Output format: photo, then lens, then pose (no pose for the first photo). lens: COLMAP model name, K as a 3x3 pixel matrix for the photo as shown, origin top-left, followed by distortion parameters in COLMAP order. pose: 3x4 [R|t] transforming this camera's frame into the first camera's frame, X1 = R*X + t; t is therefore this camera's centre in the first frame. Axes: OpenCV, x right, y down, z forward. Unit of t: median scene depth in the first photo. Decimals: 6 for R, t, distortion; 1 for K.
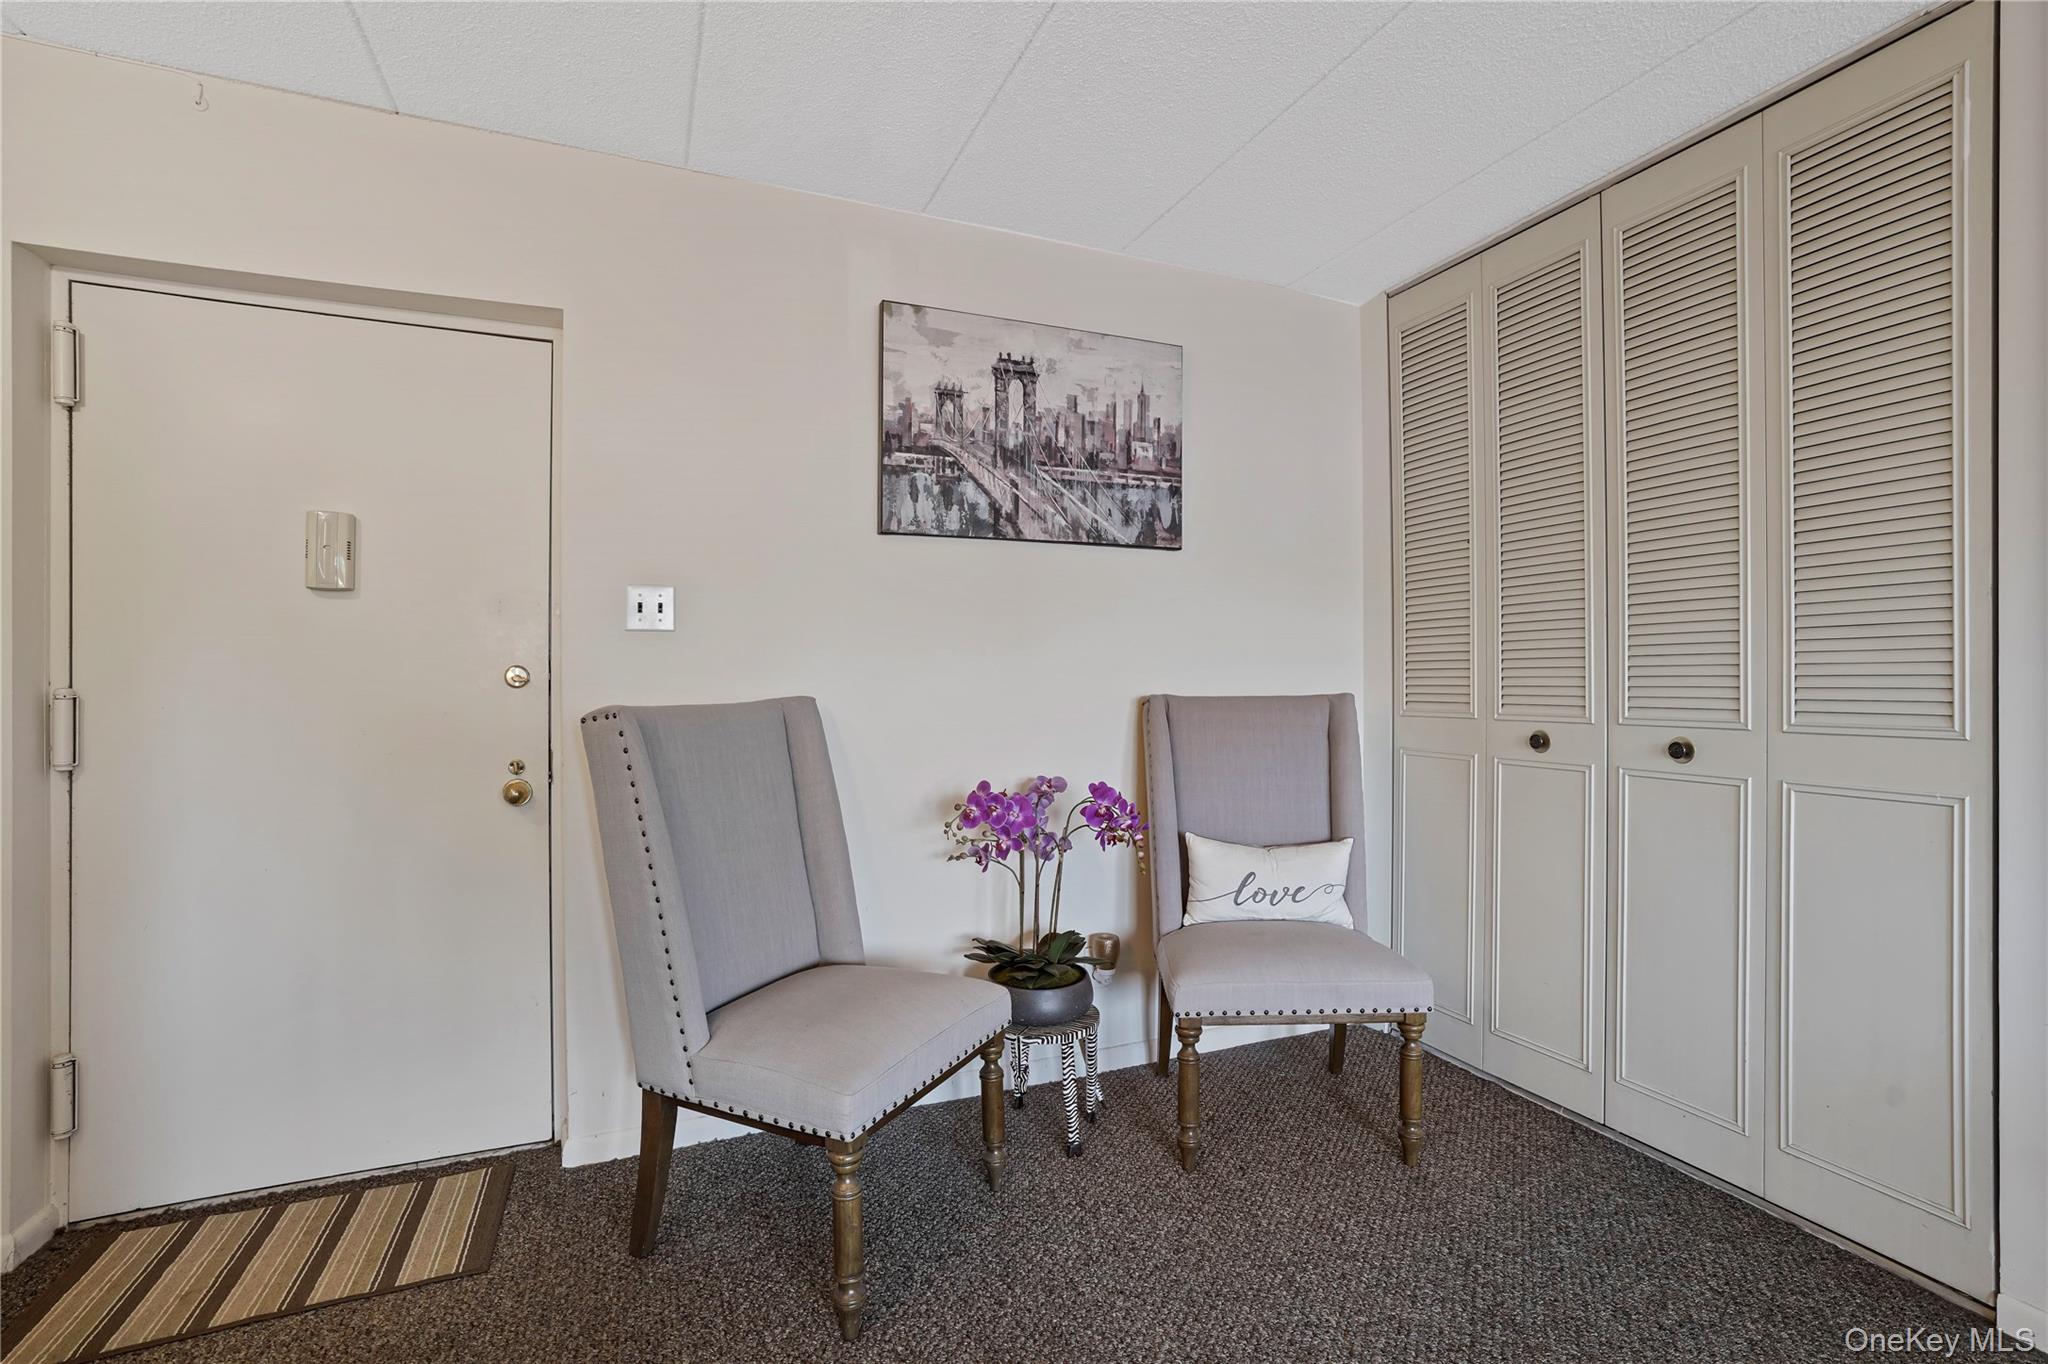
lens RADIAL K [[974.4, 0, 992.8], [0, 974.4, 692.2], [0, 0, 1]] dist [-0.066314, 0.041118]
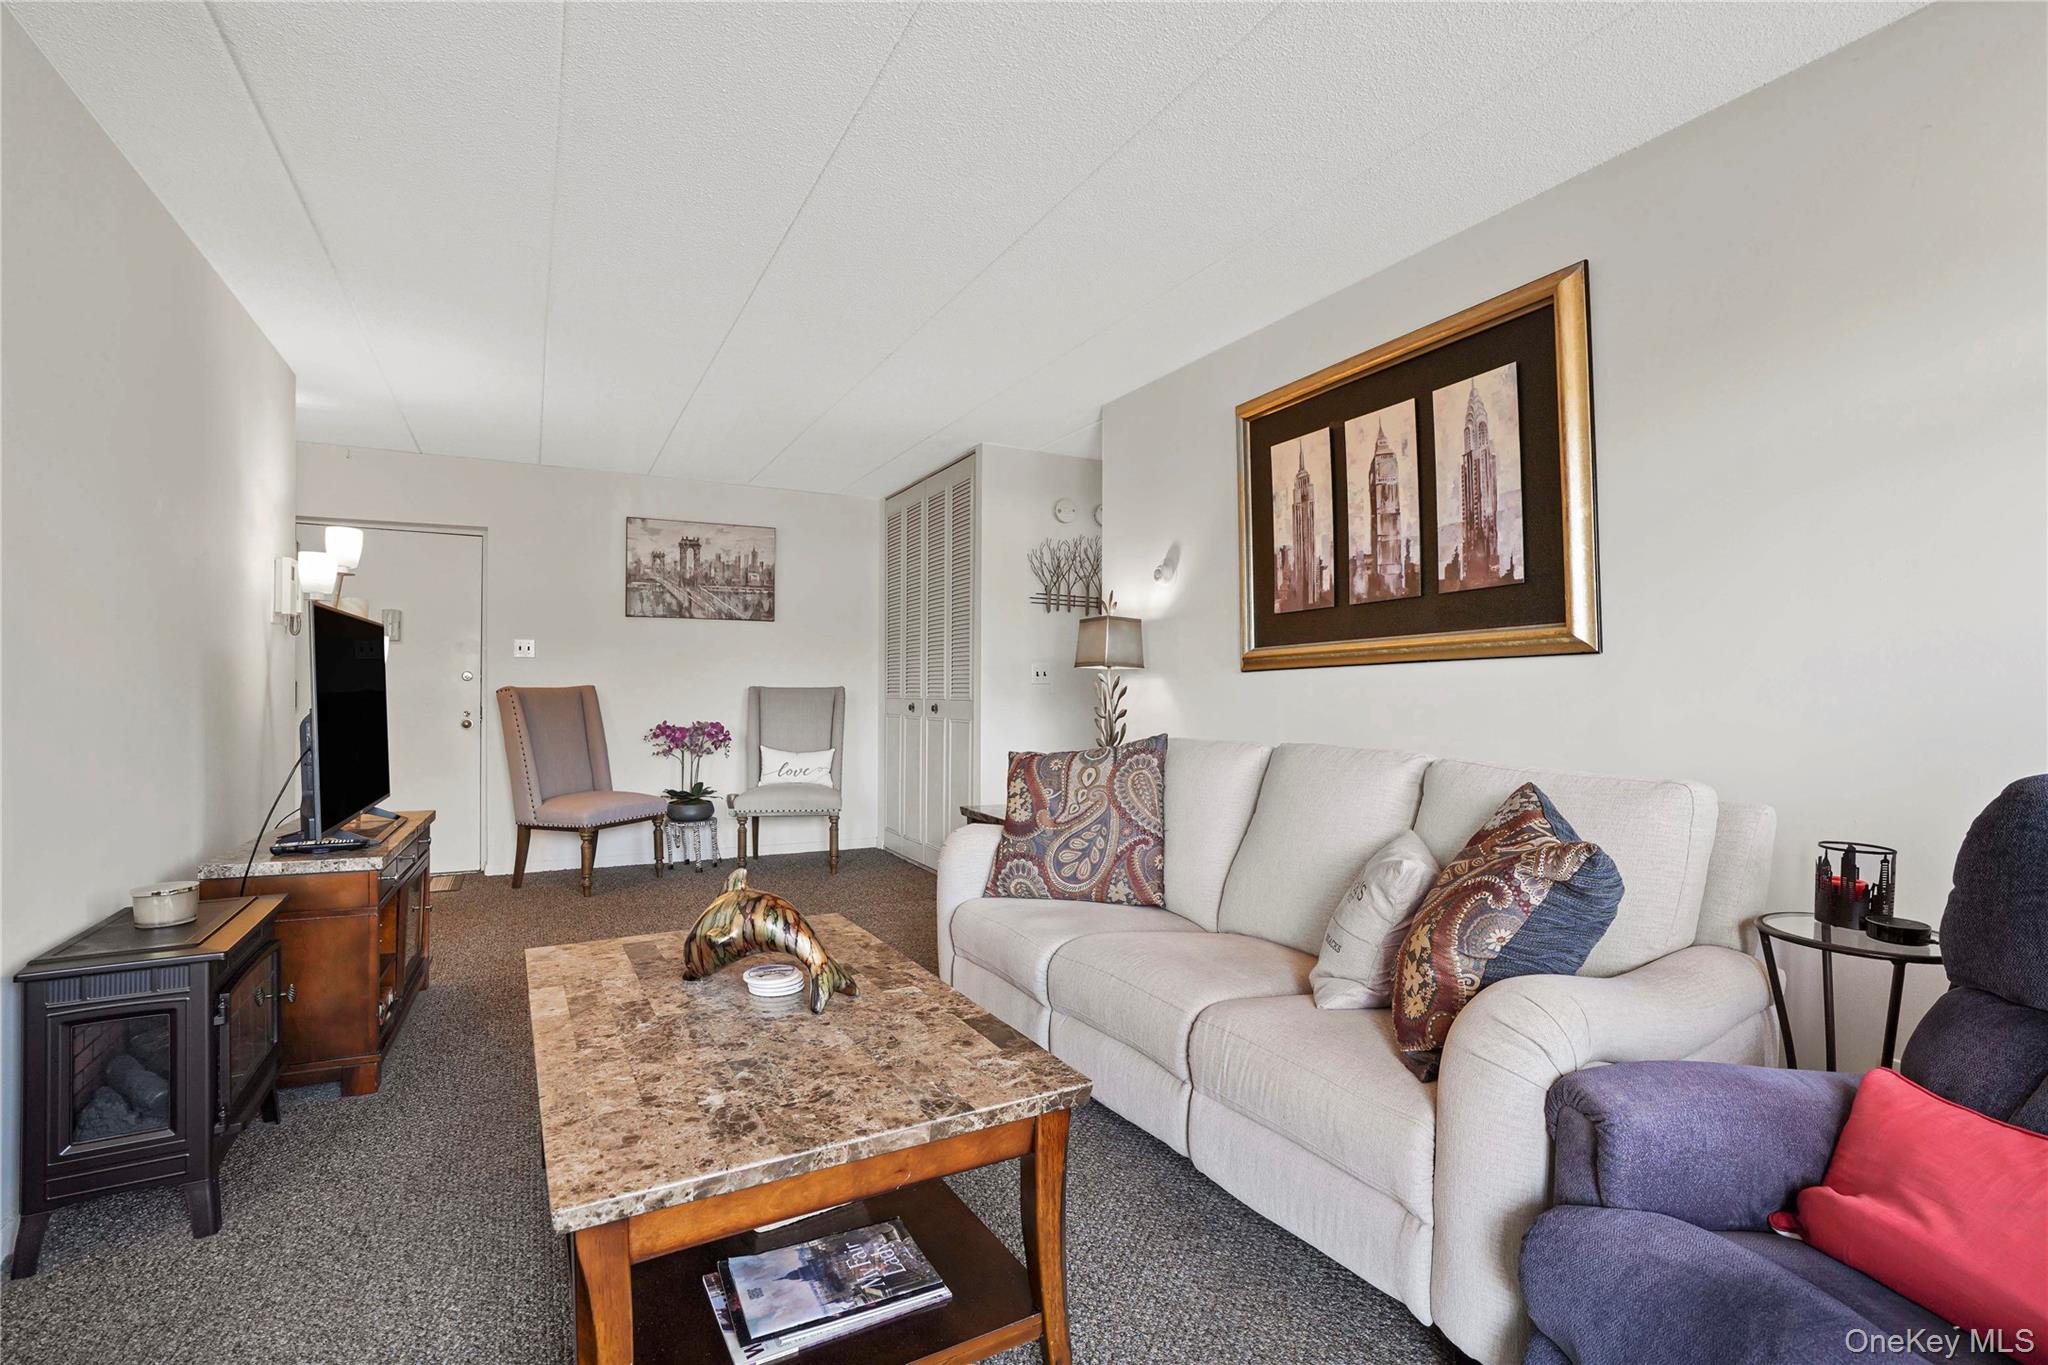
lens RADIAL K [[974.4, 0, 992.8], [0, 974.4, 692.7], [0, 0, 1]] dist [-0.066314, 0.041118]
pose [[0.995545, 0.008029, 0.093944, 0.531681], [-0.007814, 0.999966, -0.002653, 0.018844], [-0.093962, 0.001907, 0.995574, -1.360268]]
